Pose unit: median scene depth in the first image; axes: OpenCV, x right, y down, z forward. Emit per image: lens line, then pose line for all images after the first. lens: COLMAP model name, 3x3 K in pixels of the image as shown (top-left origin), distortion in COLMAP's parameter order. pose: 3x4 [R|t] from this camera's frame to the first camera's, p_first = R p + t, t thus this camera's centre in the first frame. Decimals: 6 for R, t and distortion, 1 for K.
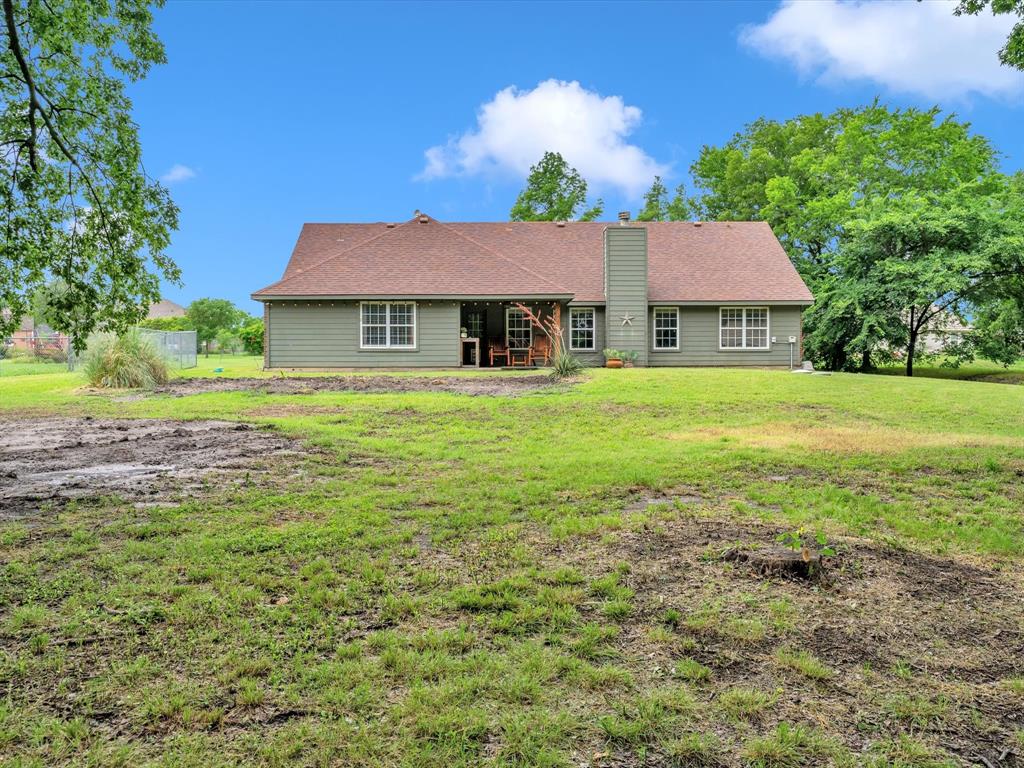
lens RADIAL K [[776.8, 0, 512.0], [0, 776.8, 384.0], [0, 0, 1]] dist [-0.005855, 0.000488]
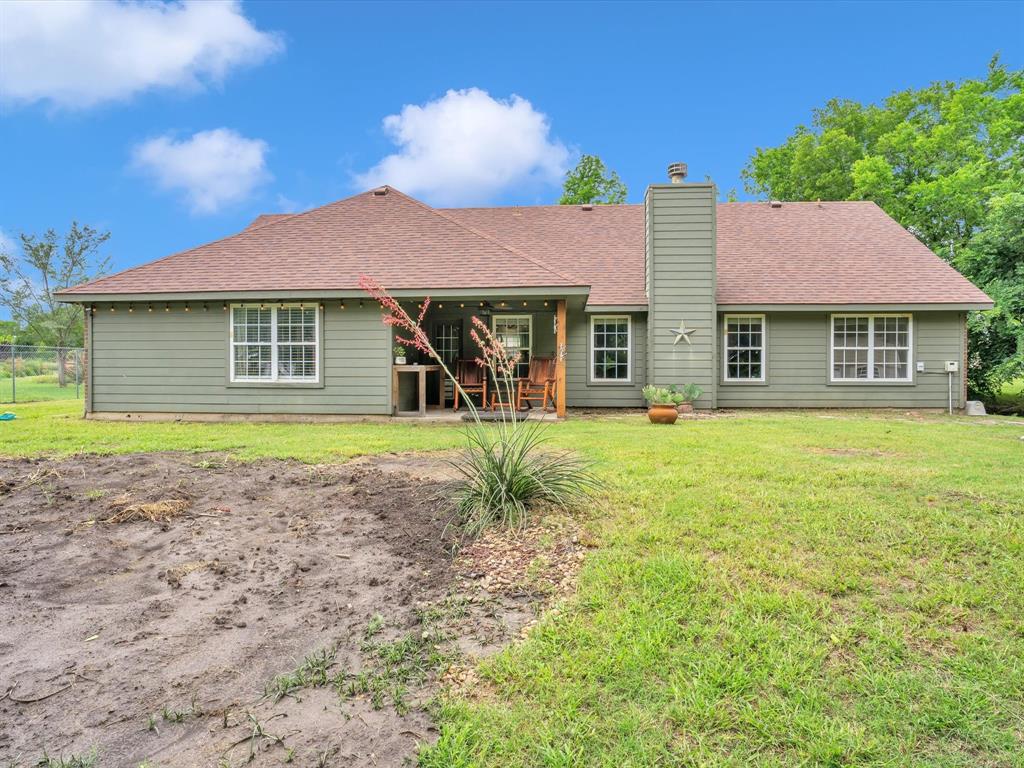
lens RADIAL K [[590.6, 0, 512.0], [0, 590.6, 384.0], [0, 0, 1]] dist [-0.041090, 0.001937]
pose [[0.994271, 0.007255, -0.106643, 0.062024], [-0.007749, 0.999961, -0.004223, -0.039256], [0.106608, 0.005025, 0.994288, 0.510749]]
